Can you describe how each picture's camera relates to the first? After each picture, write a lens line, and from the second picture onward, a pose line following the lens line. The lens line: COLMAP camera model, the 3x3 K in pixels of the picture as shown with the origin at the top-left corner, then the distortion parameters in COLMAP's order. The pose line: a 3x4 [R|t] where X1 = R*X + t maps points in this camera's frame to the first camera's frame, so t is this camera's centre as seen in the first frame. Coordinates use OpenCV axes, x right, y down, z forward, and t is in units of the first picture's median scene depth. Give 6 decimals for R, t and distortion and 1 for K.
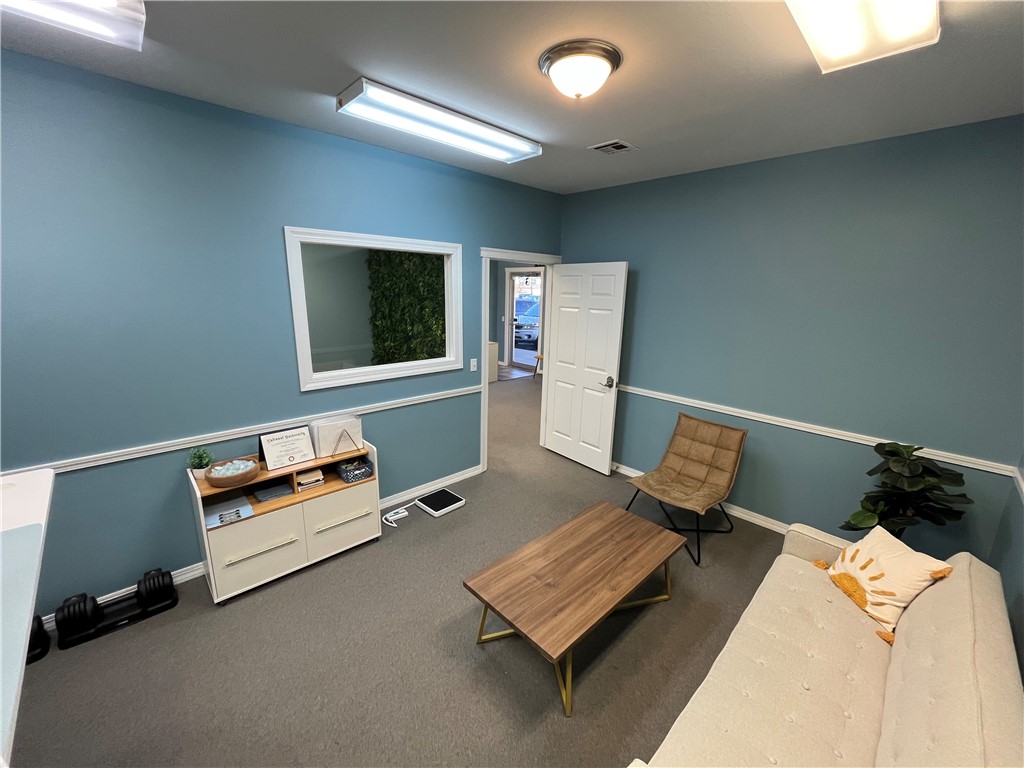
lens RADIAL K [[411.8, 0, 512.0], [0, 411.8, 384.0], [0, 0, 1]] dist [-0.000486, -0.000083]
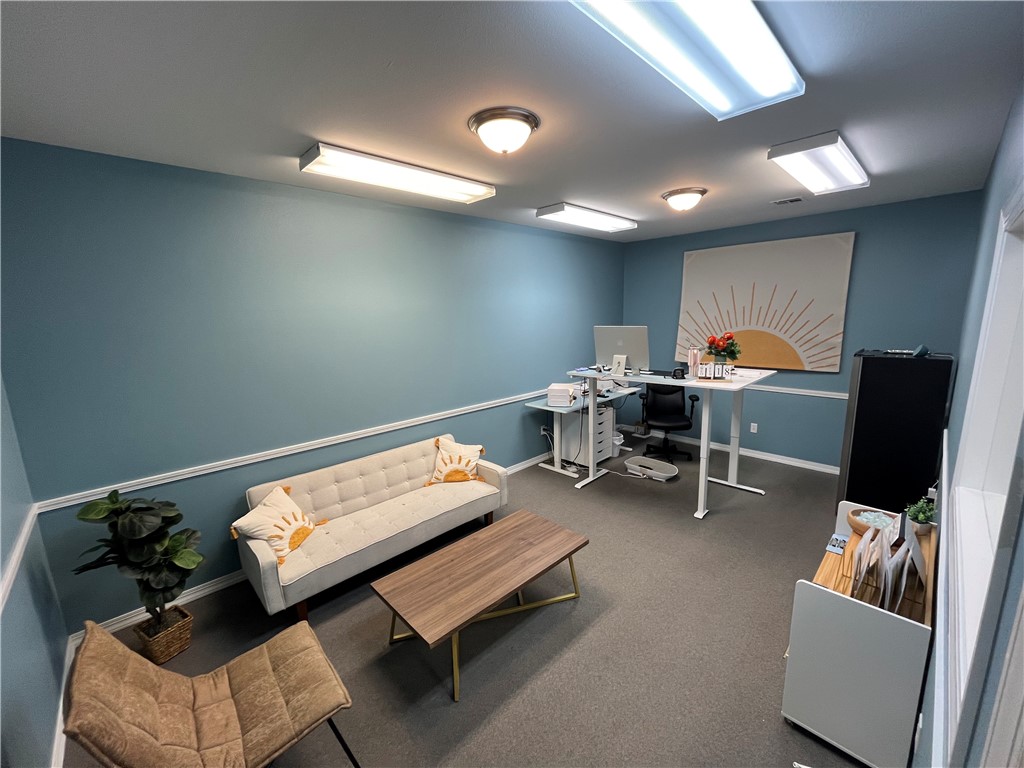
lens RADIAL K [[411.8, 0, 512.0], [0, 411.8, 384.0], [0, 0, 1]] dist [-0.000486, -0.000083]
pose [[-0.999957, 0.004496, -0.008164, 0.123160], [0.000858, 0.916610, 0.399781, -0.456510], [0.009281, 0.399757, -0.916574, 1.859397]]
